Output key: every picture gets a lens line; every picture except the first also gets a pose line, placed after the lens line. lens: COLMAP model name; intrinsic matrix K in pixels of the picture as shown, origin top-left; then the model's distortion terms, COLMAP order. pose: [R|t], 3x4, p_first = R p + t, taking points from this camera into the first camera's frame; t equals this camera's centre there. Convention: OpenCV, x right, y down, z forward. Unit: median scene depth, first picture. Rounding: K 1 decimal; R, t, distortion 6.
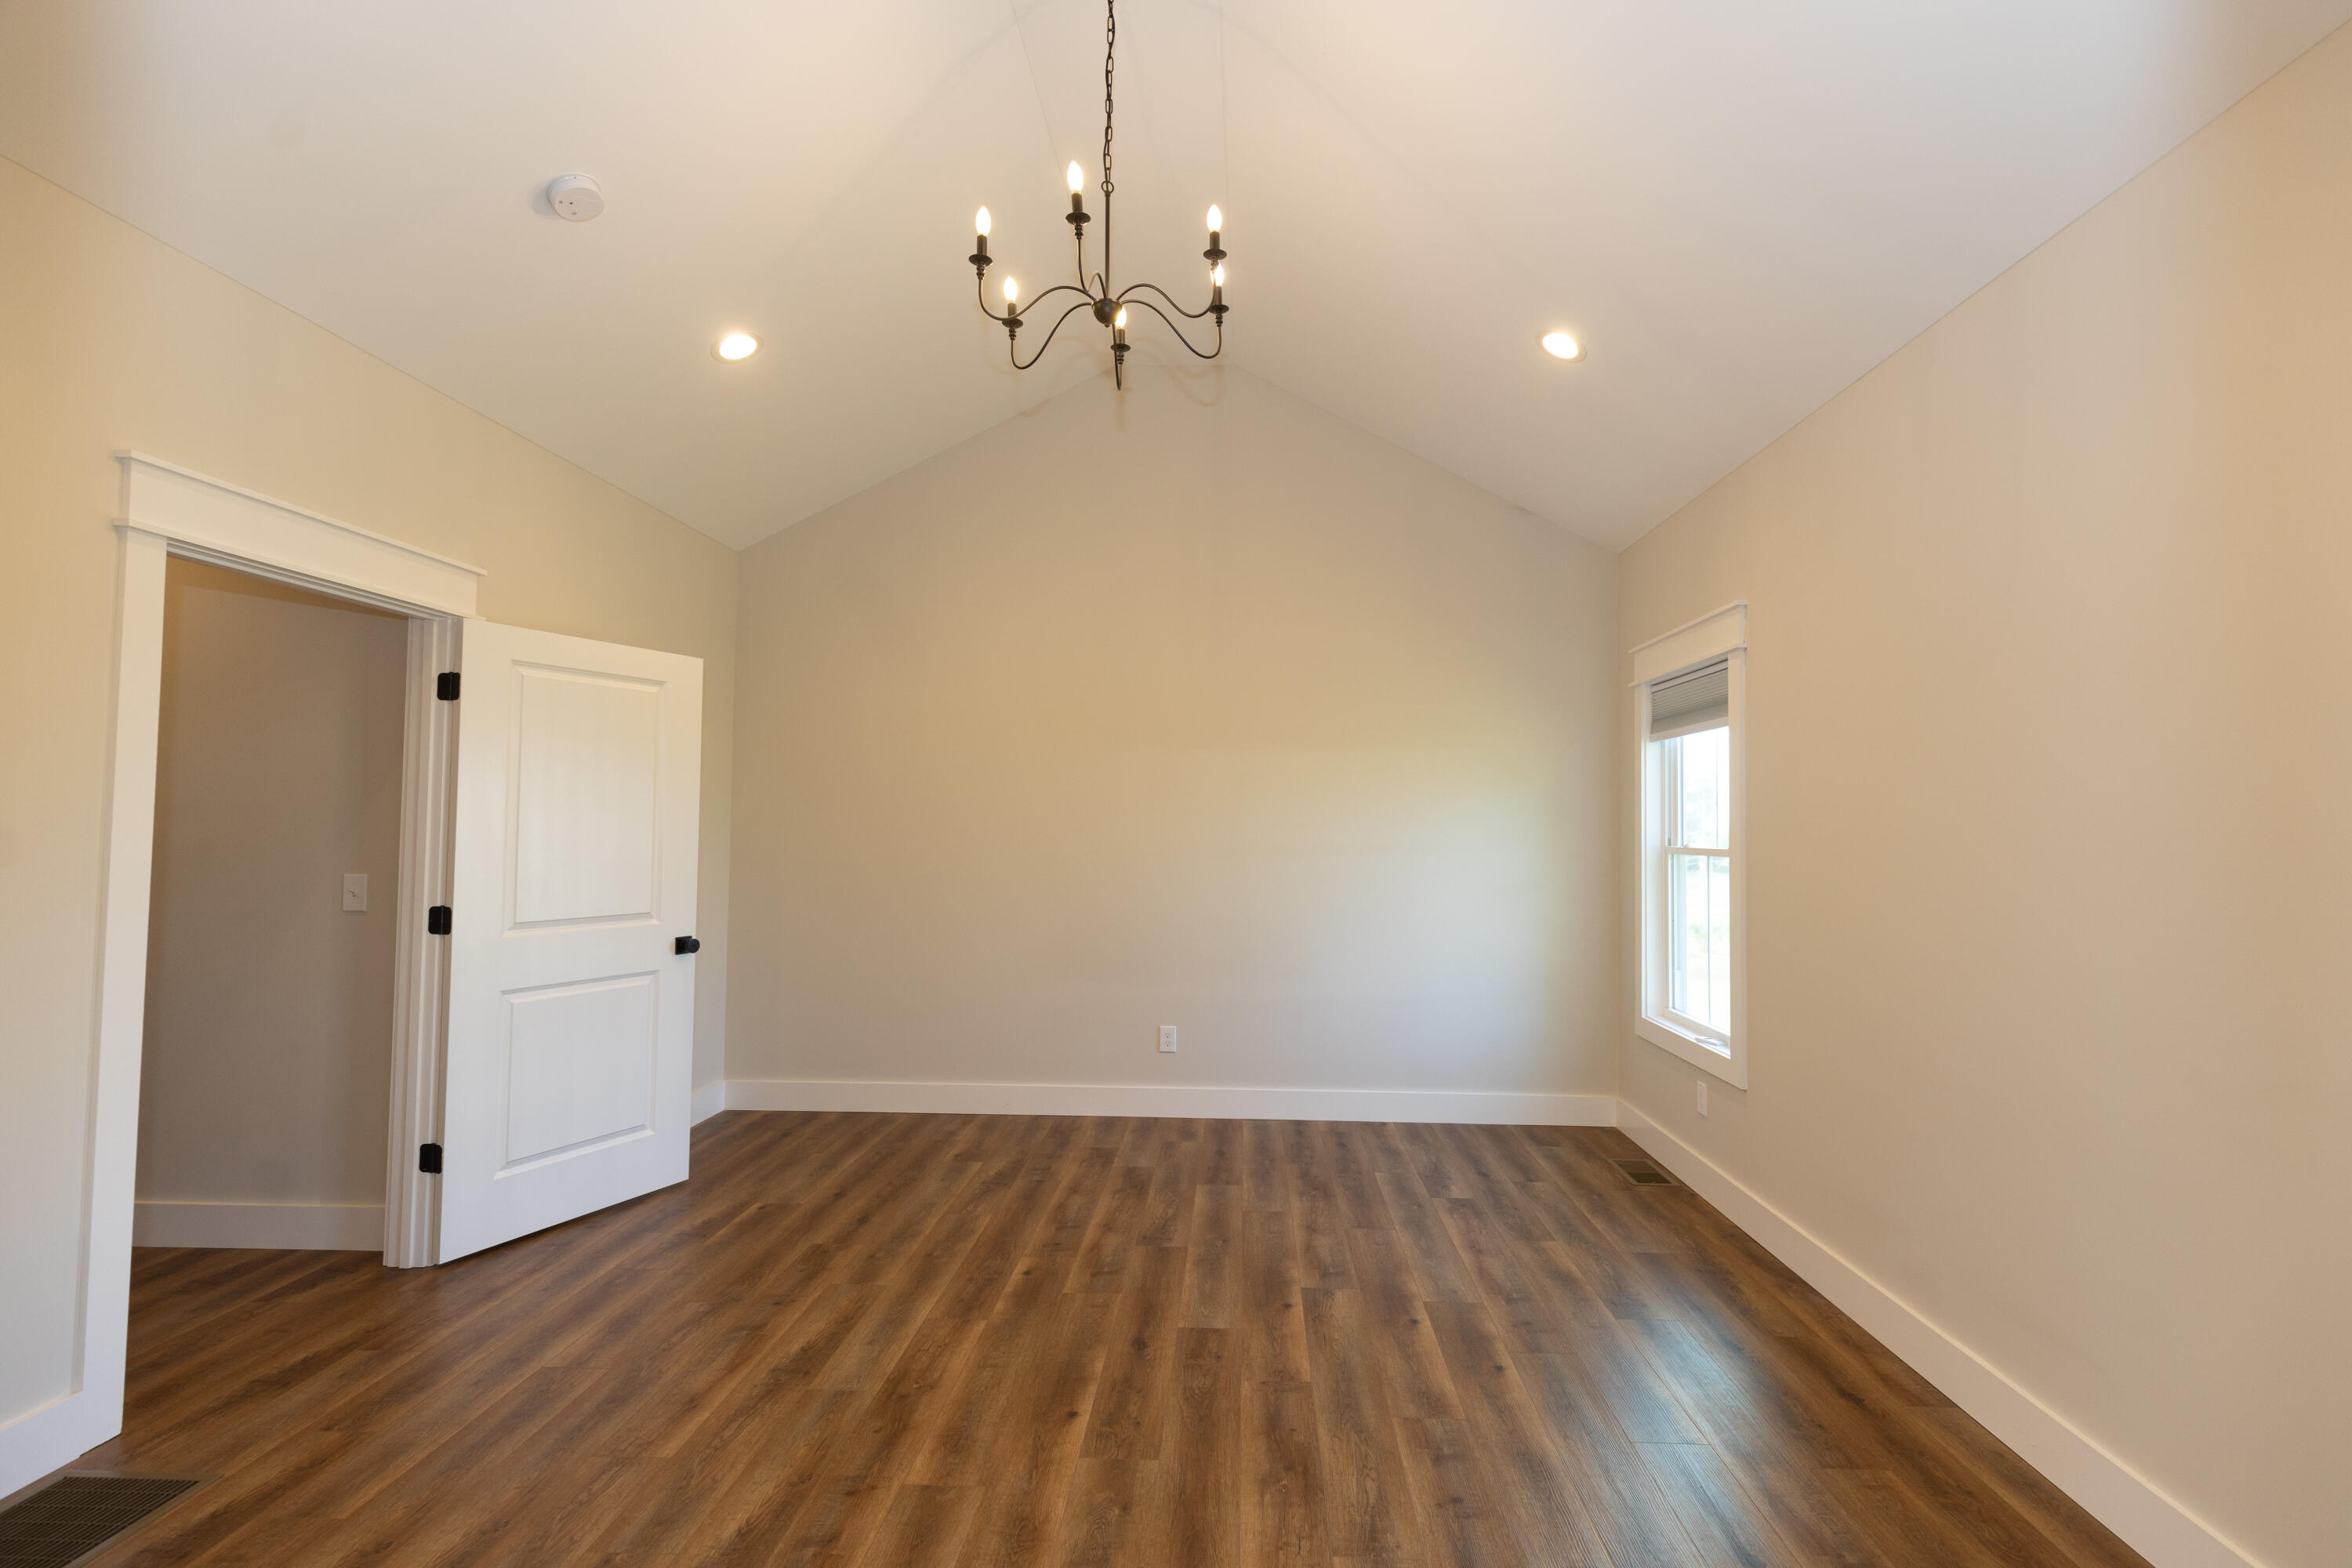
lens RADIAL K [[1105.4, 0, 1182.3], [0, 1105.4, 780.5], [0, 0, 1]] dist [0.013653, -0.004344]
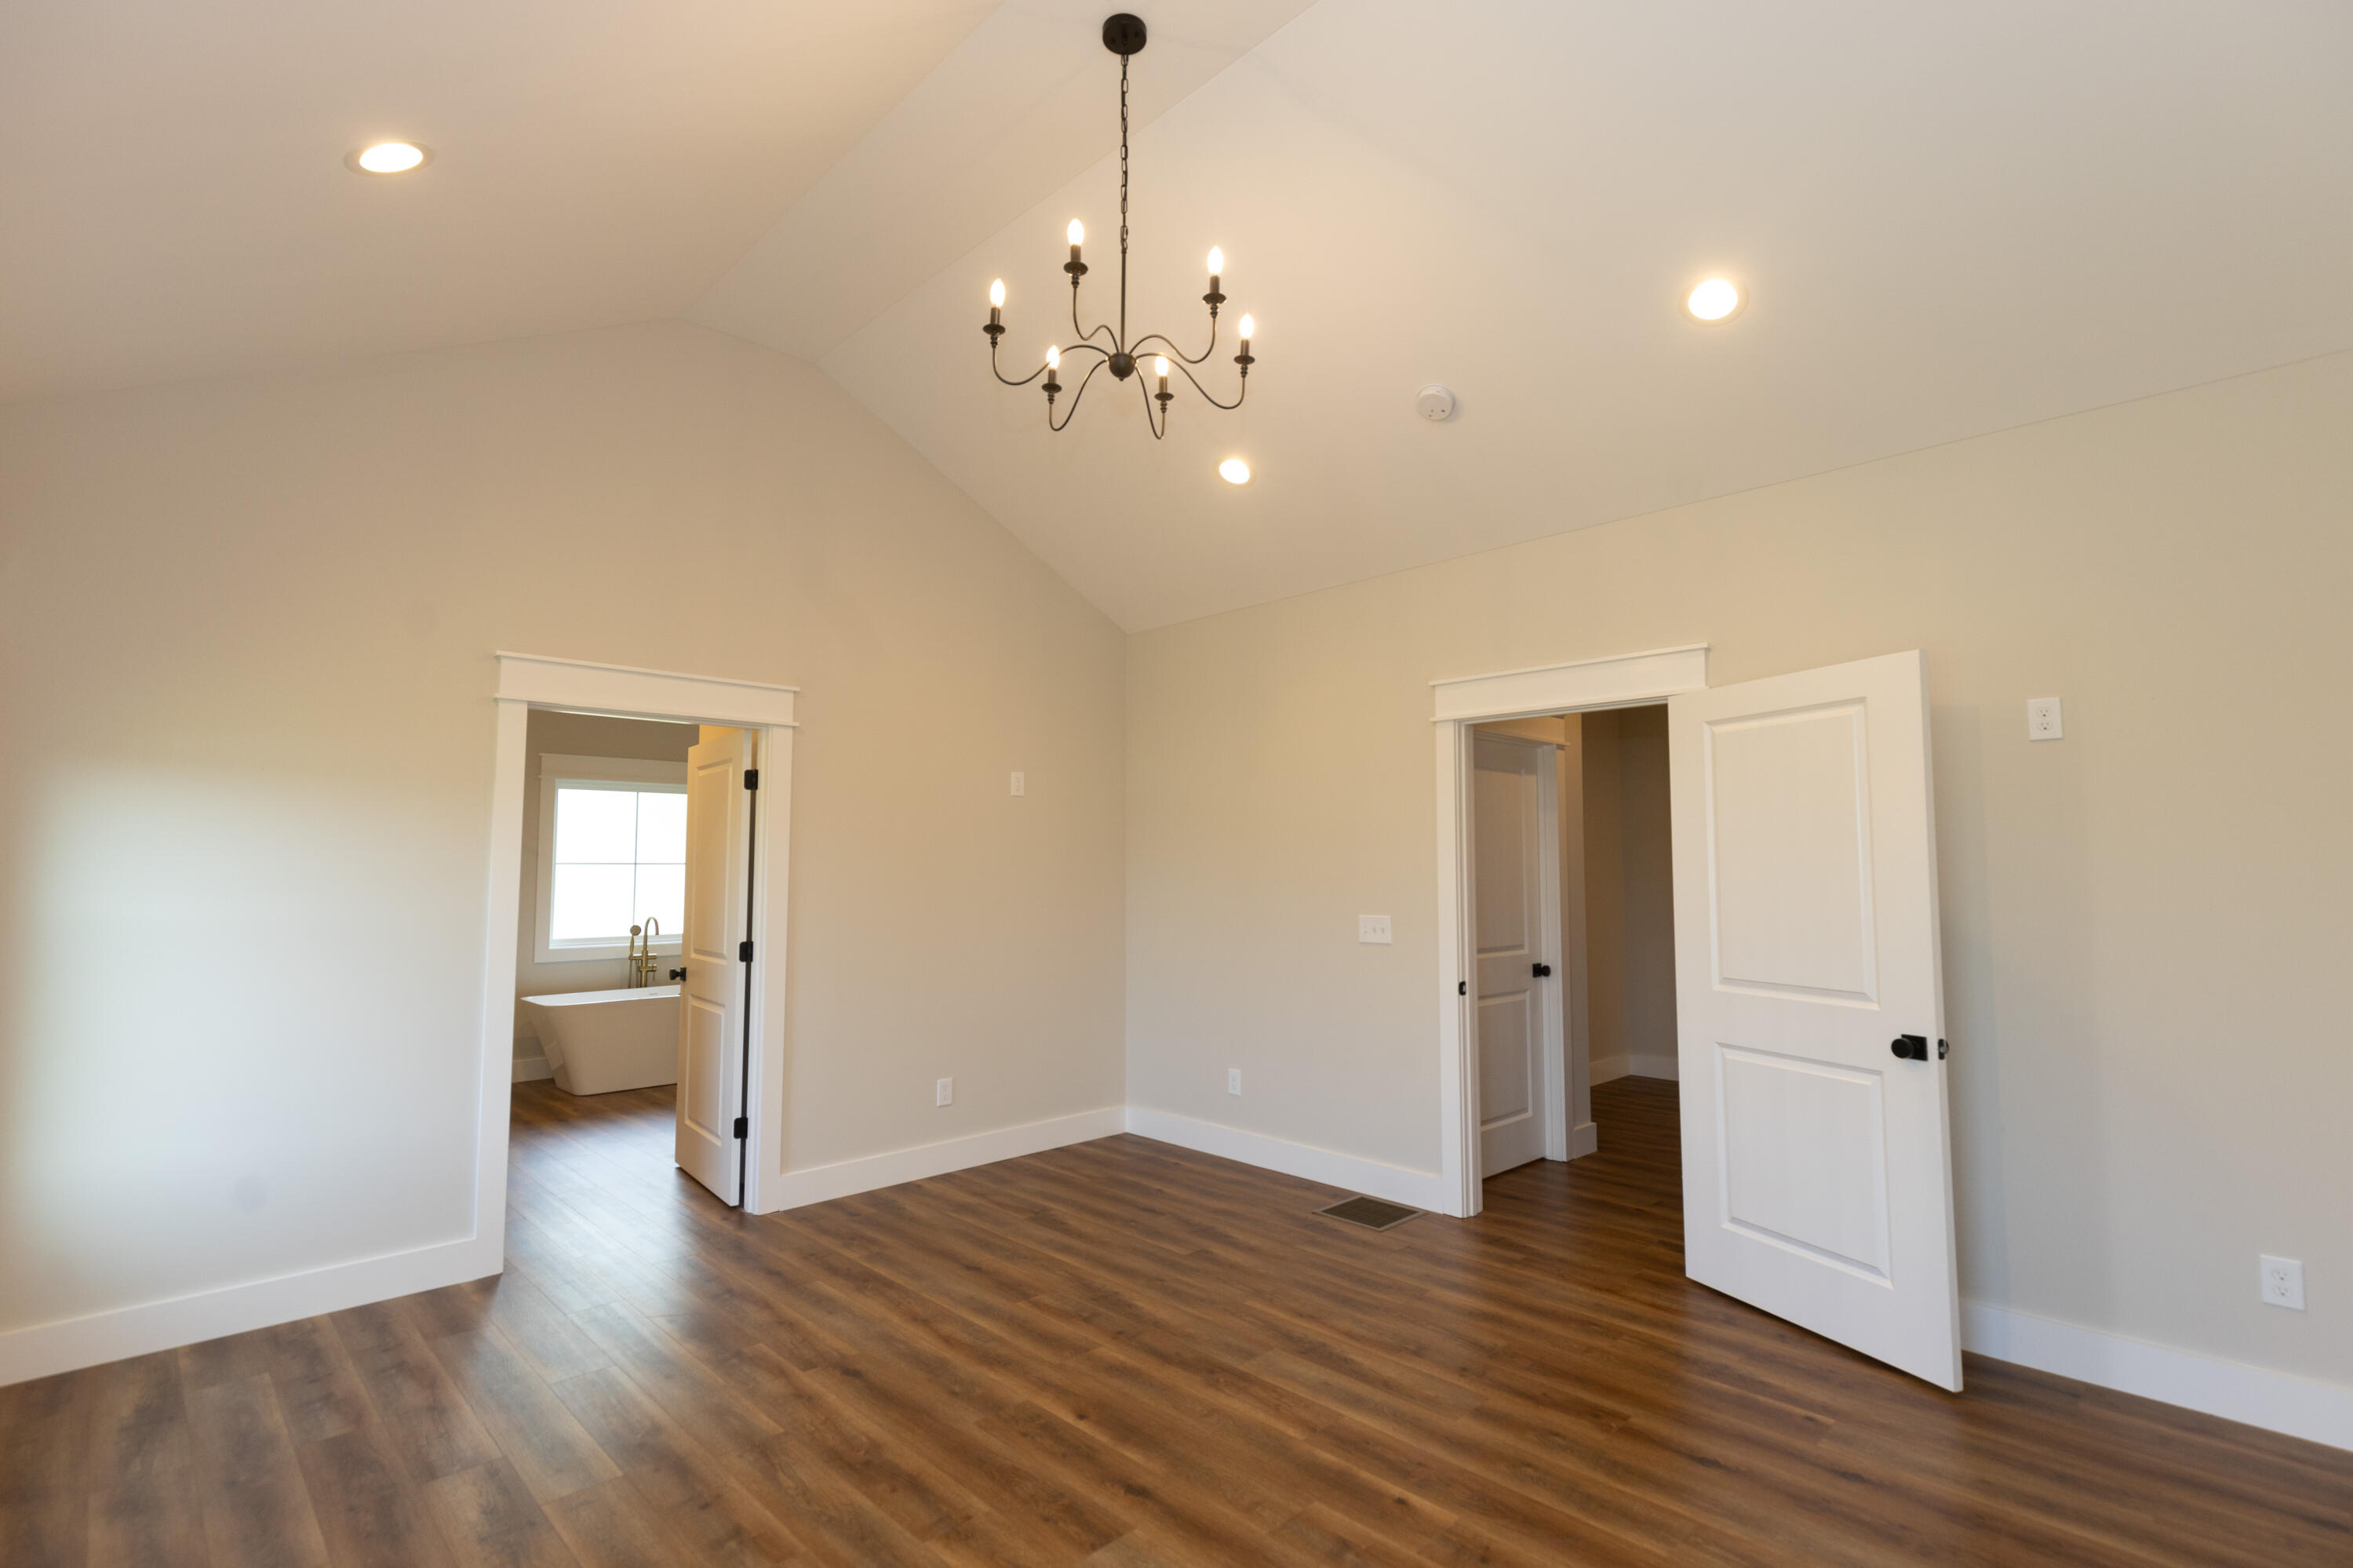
lens RADIAL K [[1087.9, 0, 1199.1], [0, 1087.9, 796.3], [0, 0, 1]] dist [0.019361, -0.000729]
pose [[-0.669004, -0.058495, -0.740954, 0.624350], [0.028289, 0.994172, -0.104027, 0.071061], [0.742720, -0.090555, -0.663450, 1.752076]]
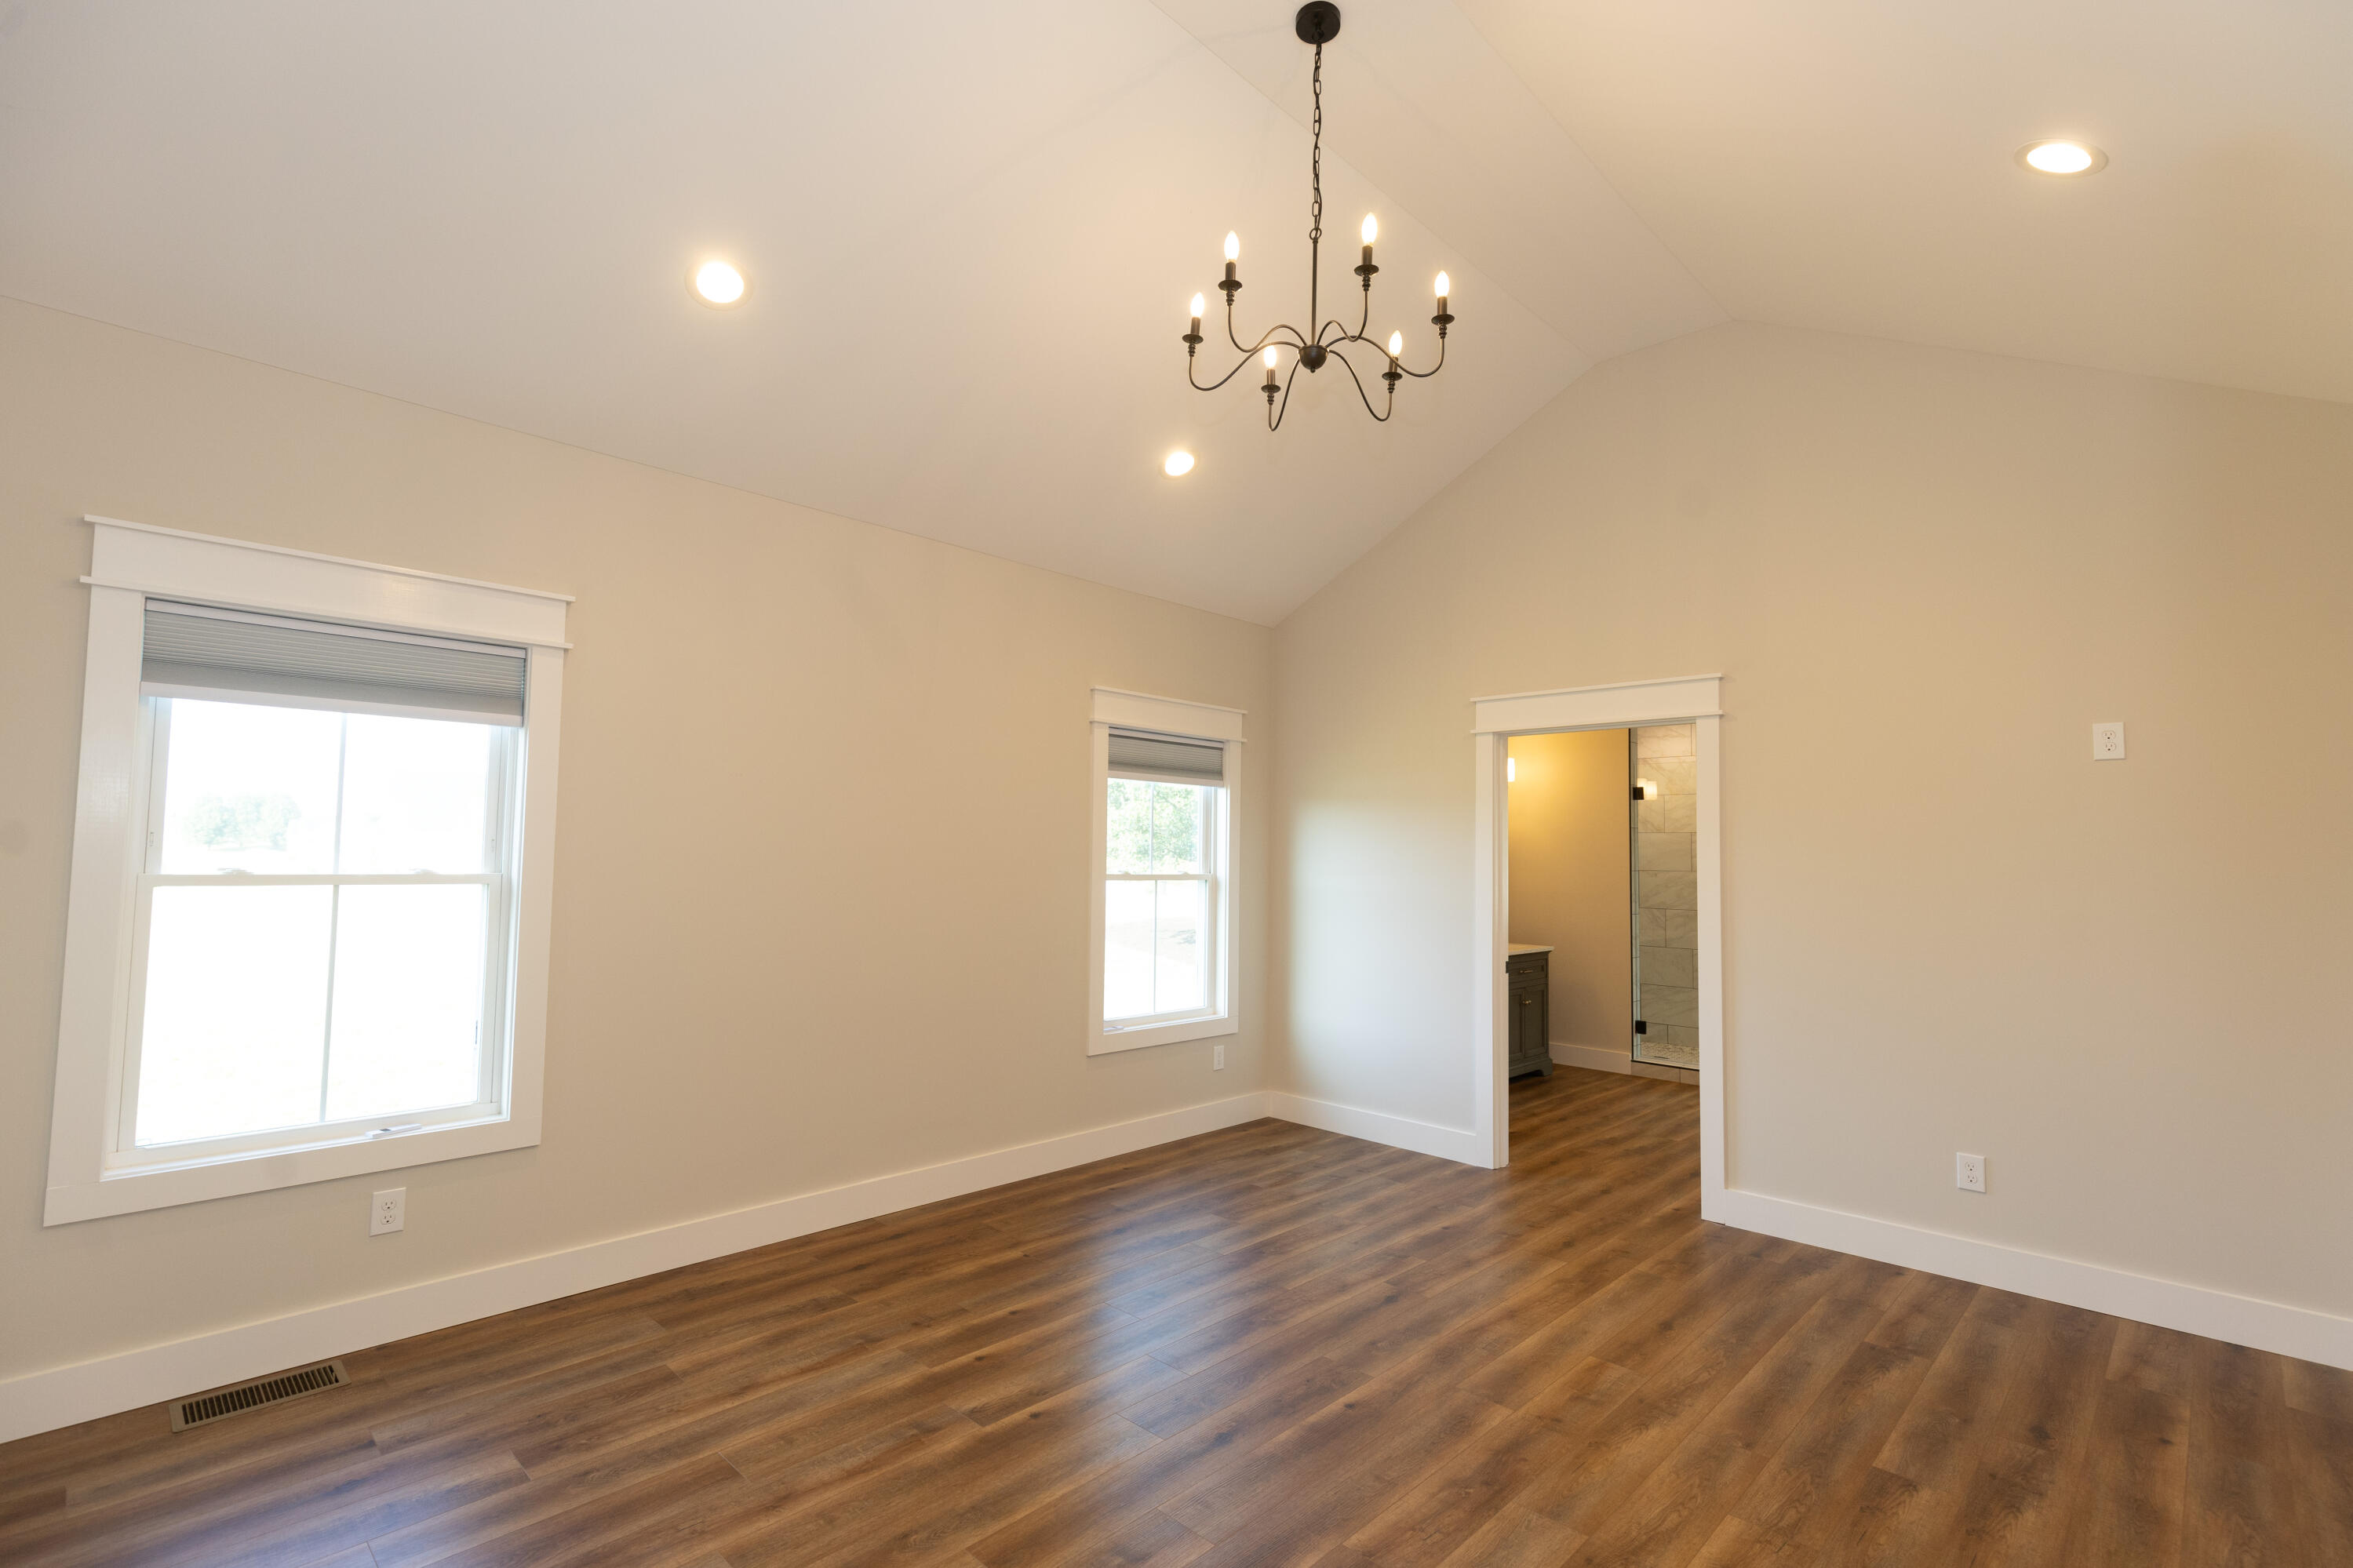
lens RADIAL K [[1087.9, 0, 1199.1], [0, 1087.9, 796.3], [0, 0, 1]] dist [0.019361, -0.000729]
pose [[-0.768964, 0.013362, 0.639153, -0.647533], [-0.050909, 0.995327, -0.082056, 0.060023], [-0.637262, -0.095636, -0.764690, 1.869749]]
